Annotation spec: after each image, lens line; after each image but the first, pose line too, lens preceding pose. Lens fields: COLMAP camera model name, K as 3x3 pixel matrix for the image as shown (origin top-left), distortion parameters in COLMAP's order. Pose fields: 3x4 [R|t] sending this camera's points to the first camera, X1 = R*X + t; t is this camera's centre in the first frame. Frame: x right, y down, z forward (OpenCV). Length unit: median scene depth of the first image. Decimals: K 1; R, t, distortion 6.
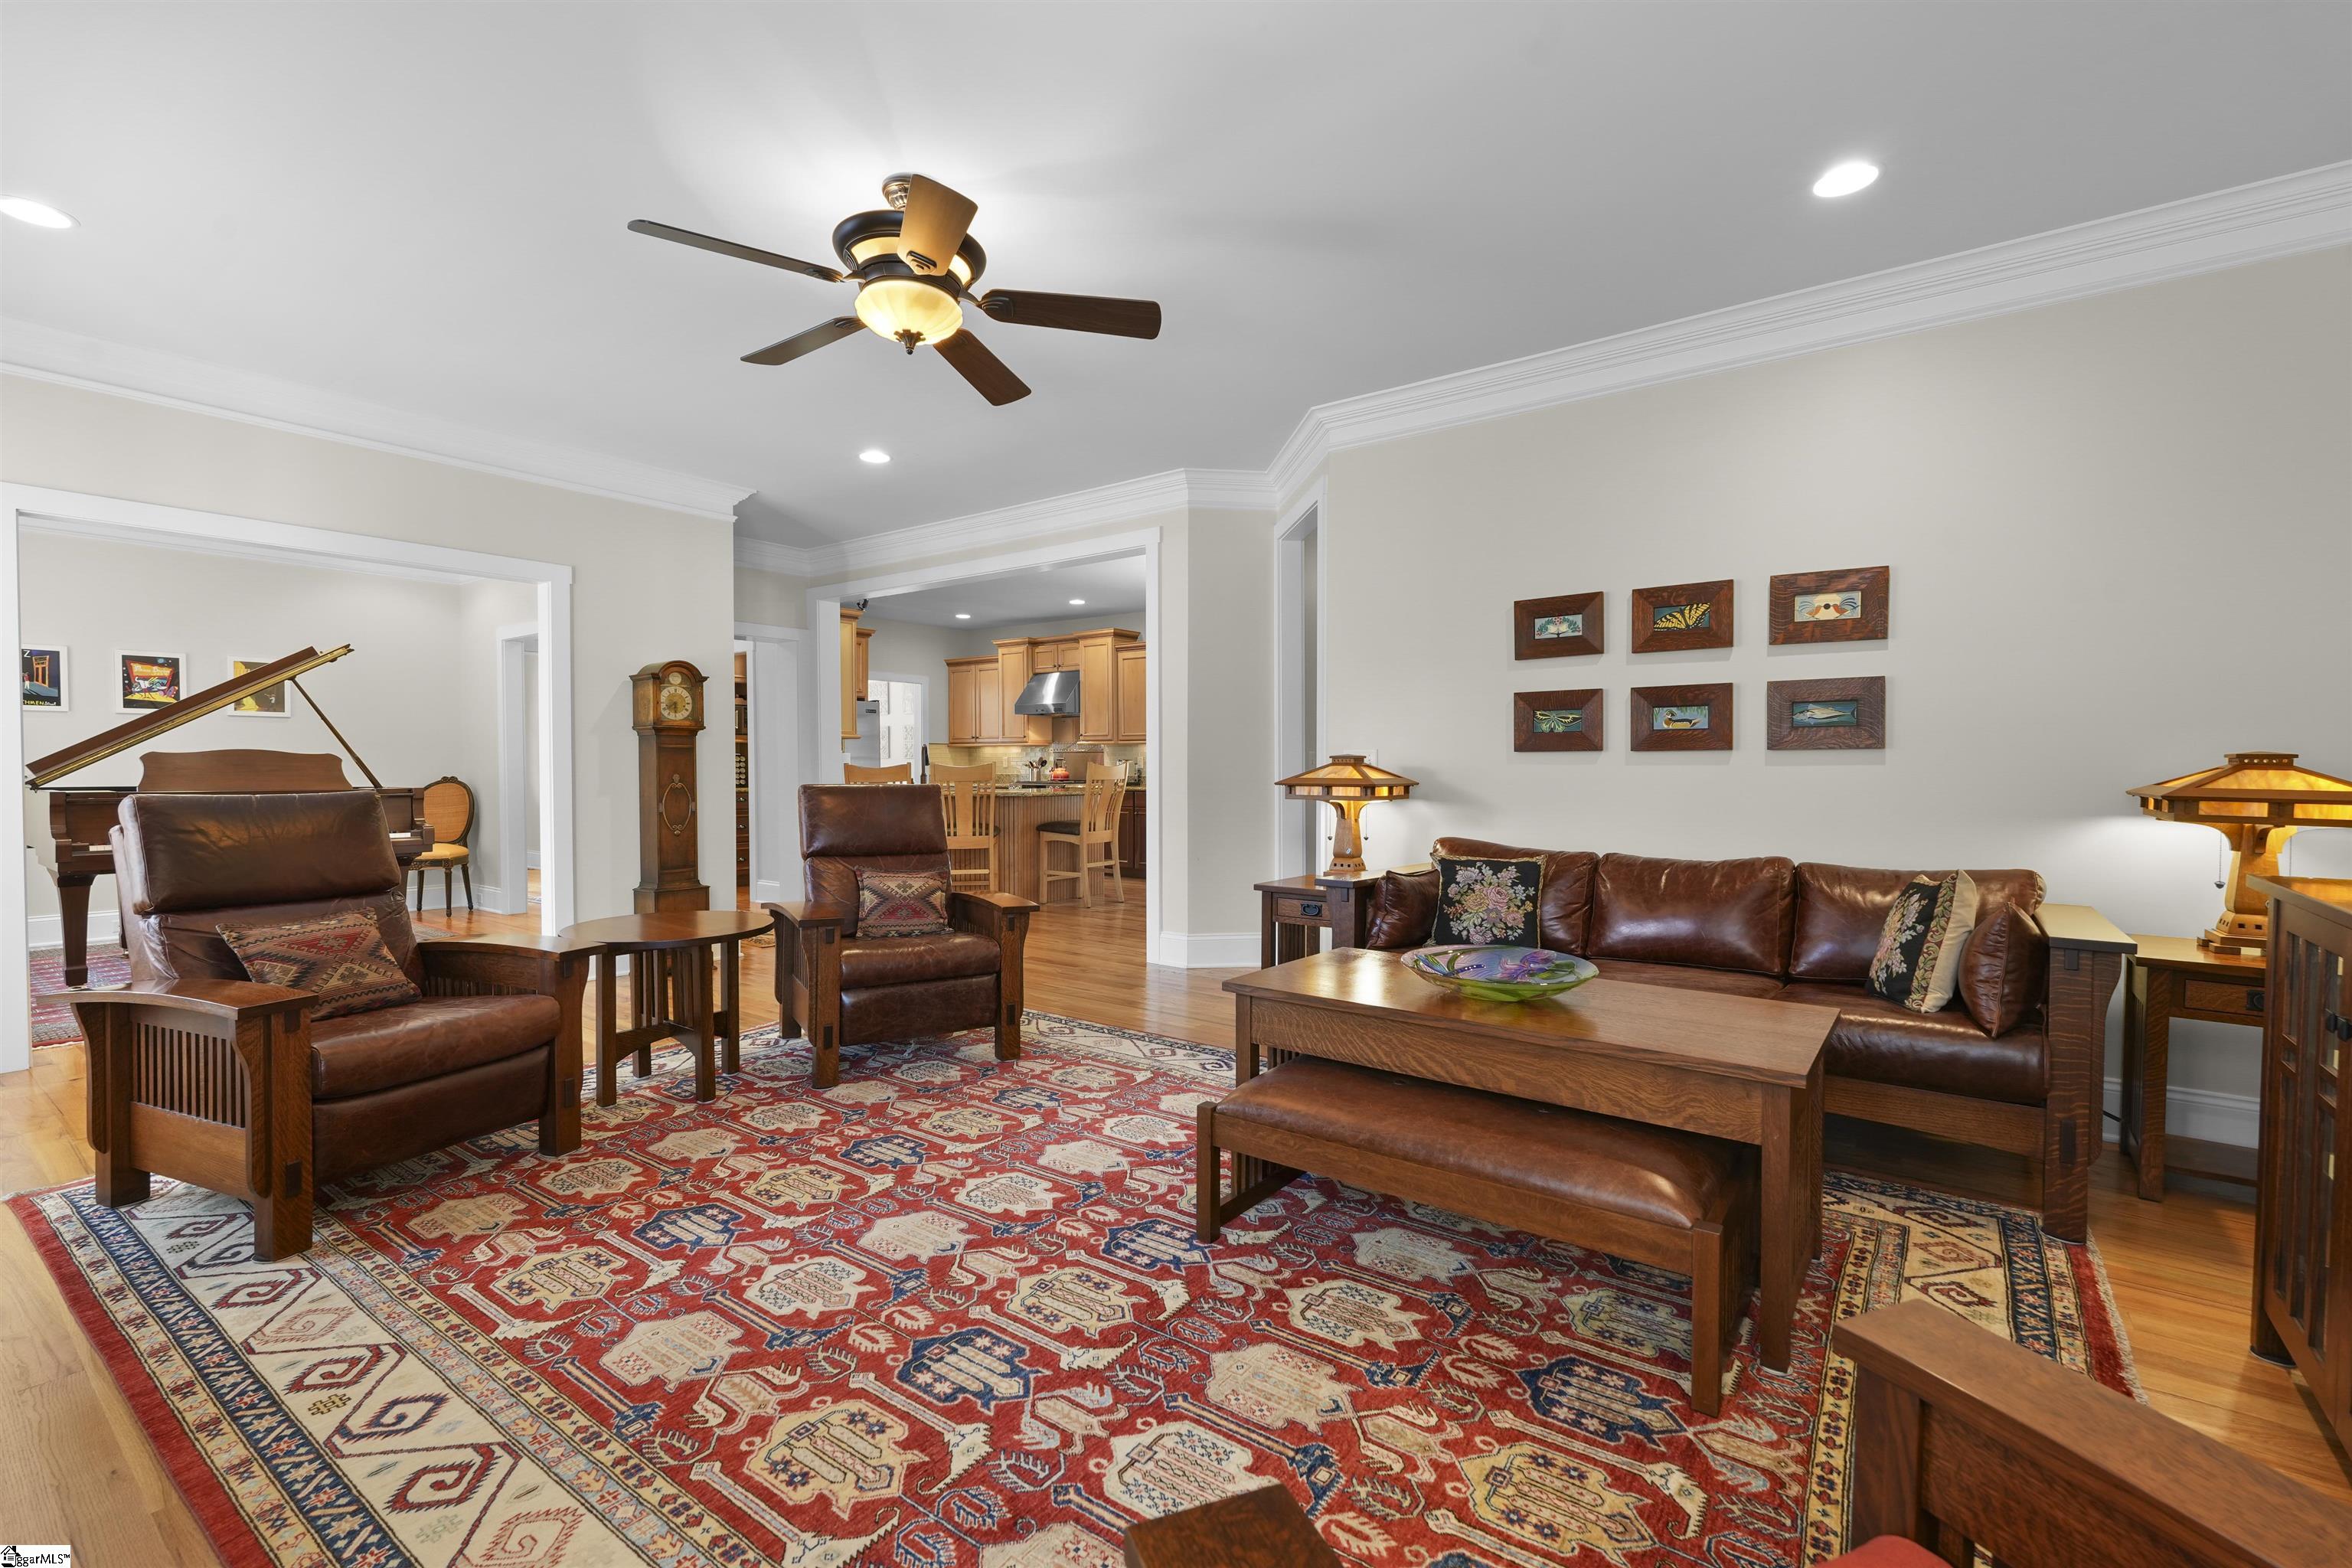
lens RADIAL K [[1022.0, 0, 1181.4], [0, 1022.0, 788.3], [0, 0, 1]] dist [0.001174, 0.000587]
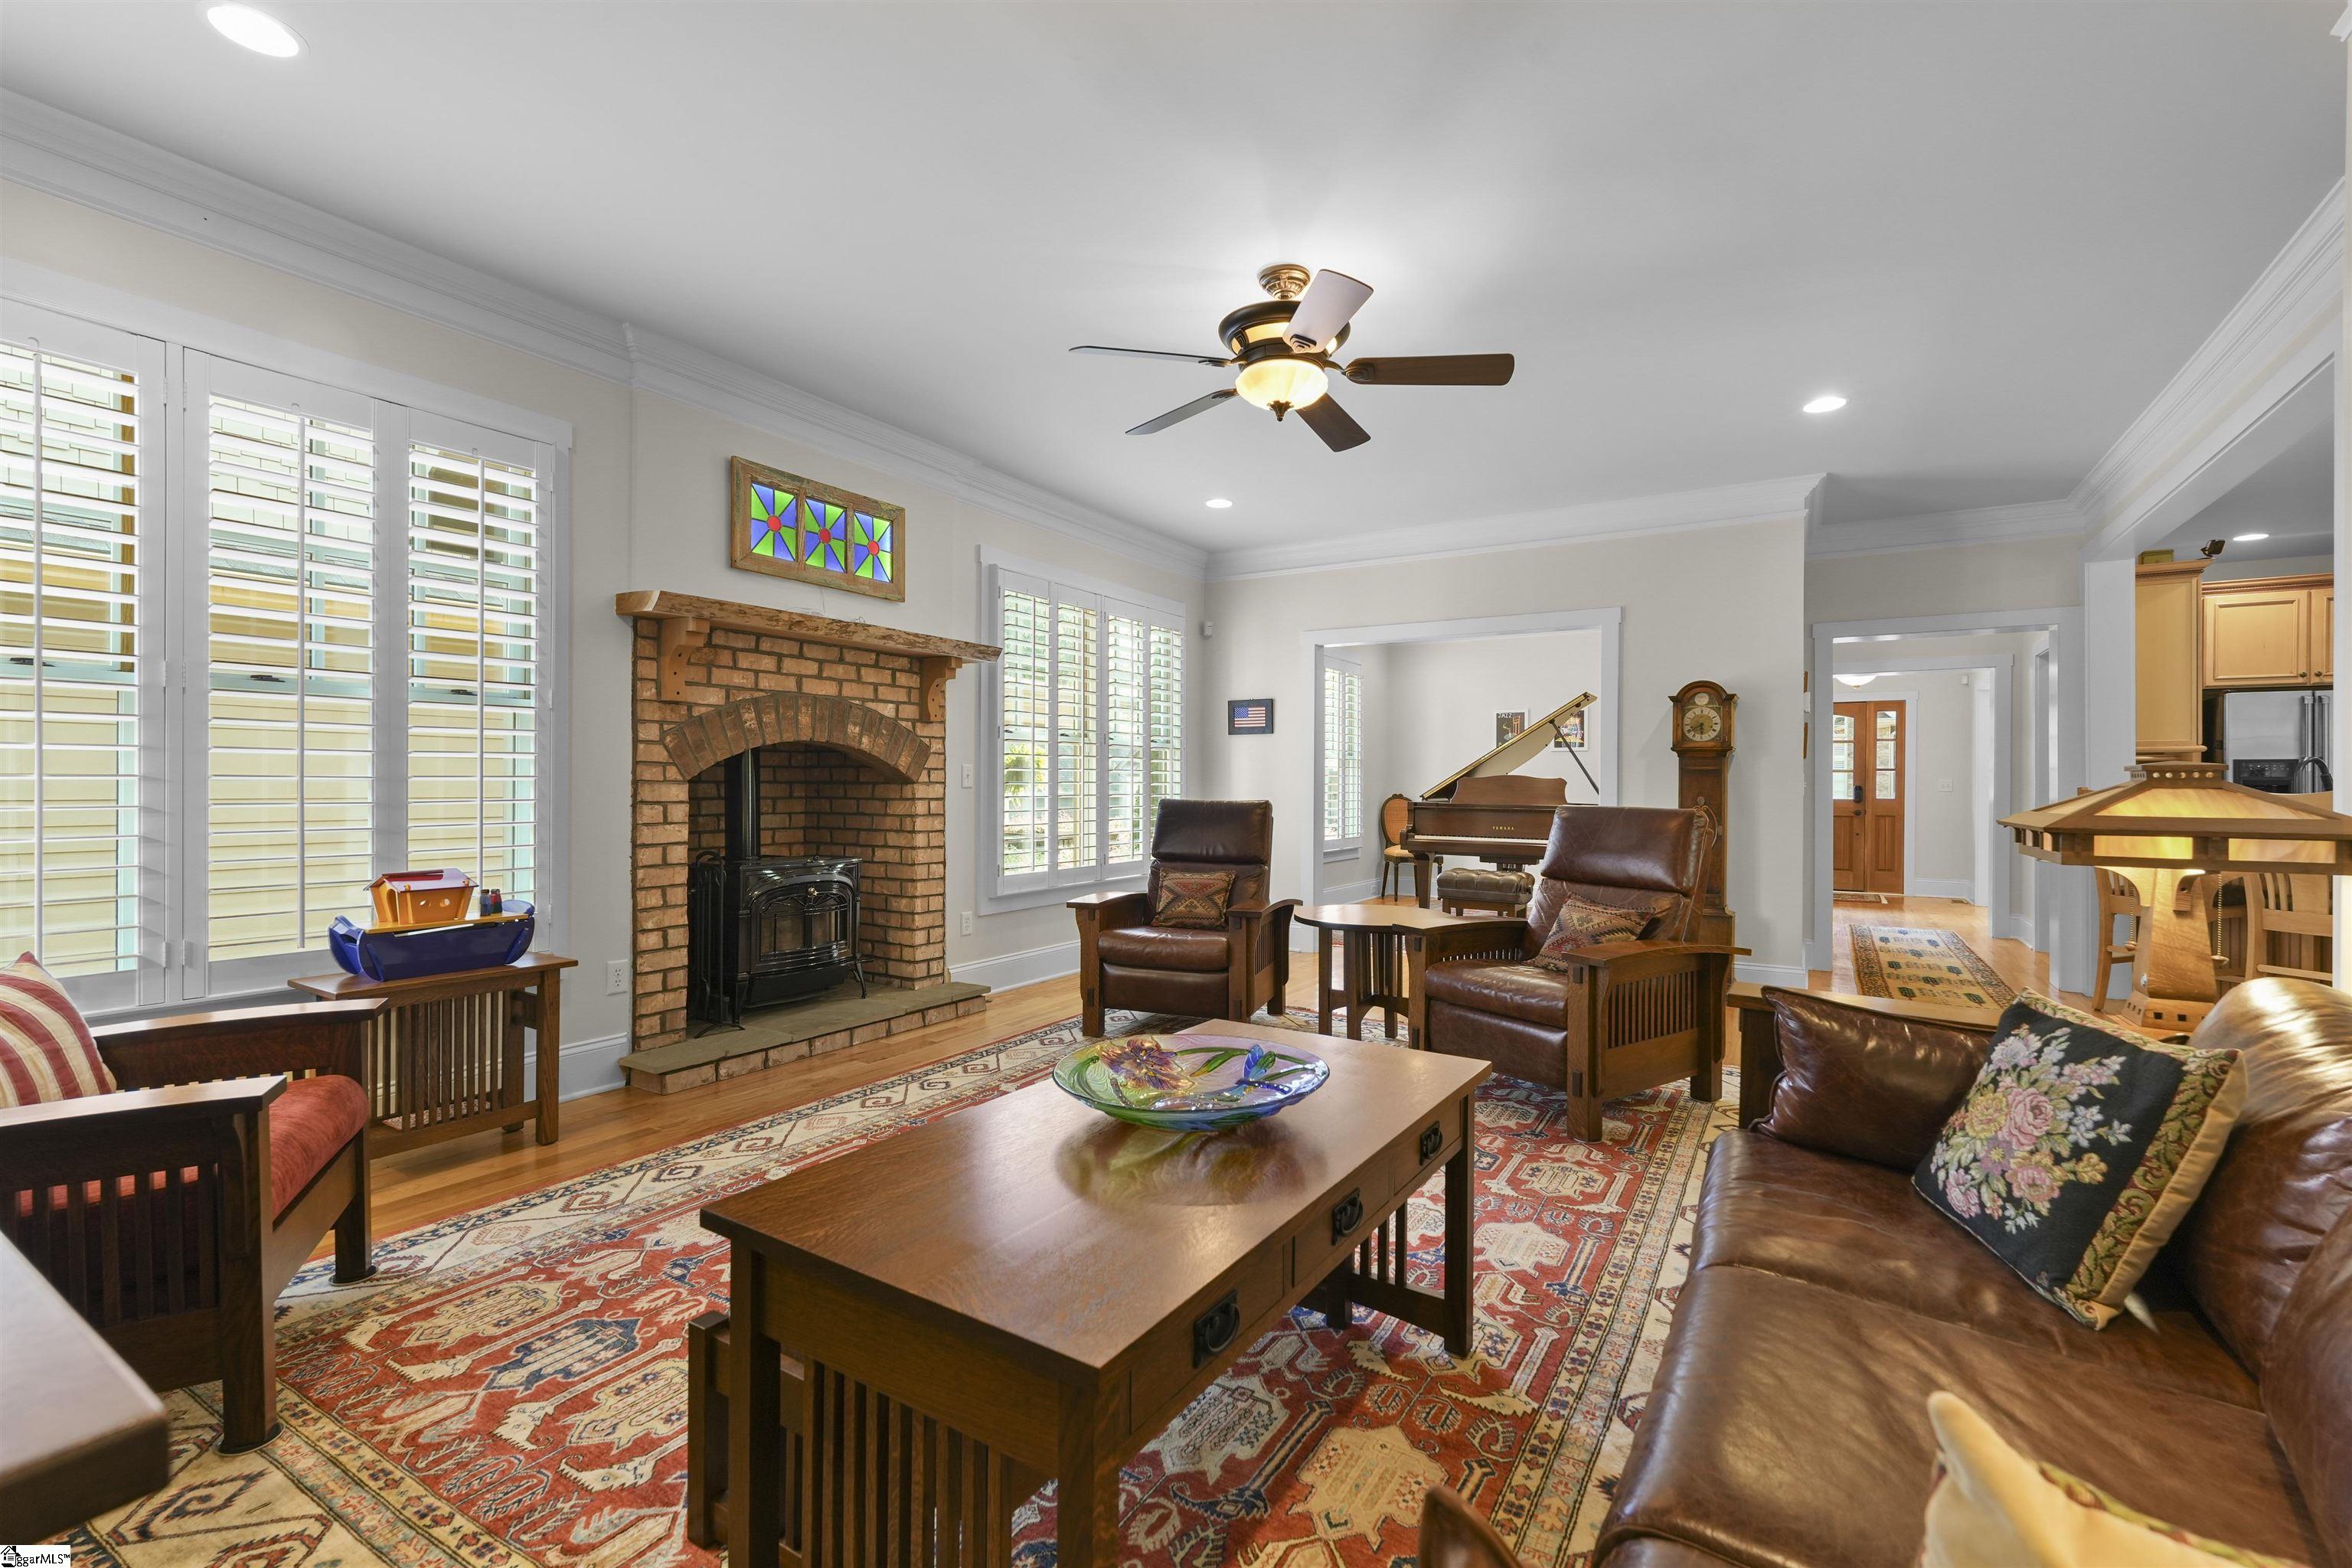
lens RADIAL K [[1022.0, 0, 1175.0], [0, 1022.0, 782.9], [0, 0, 1]] dist [0.001174, 0.000587]
pose [[0.070537, -0.003469, -0.997503, 0.682782], [-0.028145, 0.999589, -0.005466, -0.011151], [0.997112, 0.028461, 0.070410, 0.644344]]
